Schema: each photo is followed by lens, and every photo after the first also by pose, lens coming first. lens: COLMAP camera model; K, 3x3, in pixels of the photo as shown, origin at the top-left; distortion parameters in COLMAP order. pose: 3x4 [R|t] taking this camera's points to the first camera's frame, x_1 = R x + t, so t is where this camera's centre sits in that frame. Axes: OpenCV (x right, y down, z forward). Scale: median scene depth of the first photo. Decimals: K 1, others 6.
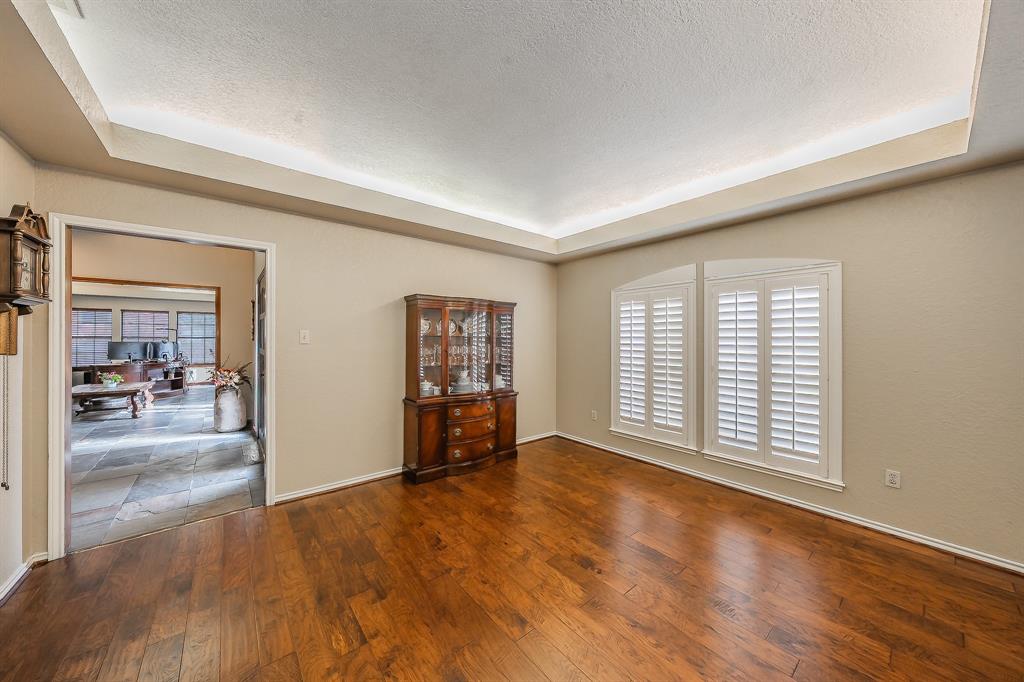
lens RADIAL K [[353.4, 0, 510.1], [0, 353.4, 338.0], [0, 0, 1]] dist [0.000803, 0.000045]
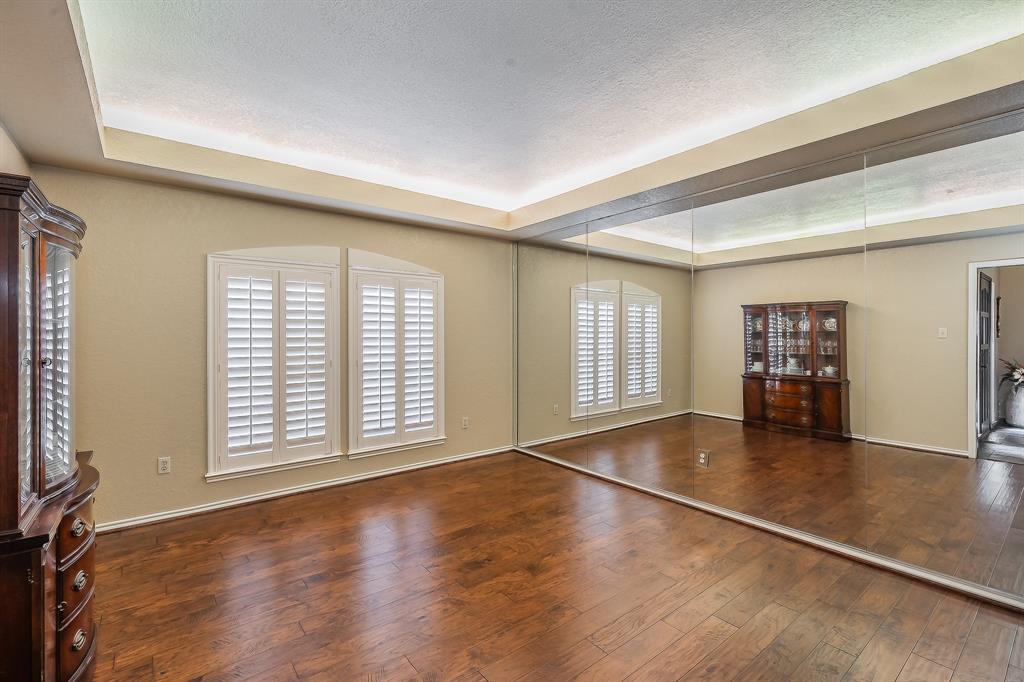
lens RADIAL K [[452.8, 0, 510.9], [0, 452.8, 336.8], [0, 0, 1]] dist [-0.001253, -0.000190]
pose [[0.012065, -0.005781, 0.999911, -0.667103], [0.001794, 0.999982, 0.005759, 0.011362], [-0.999926, 0.001724, 0.012075, 0.593522]]
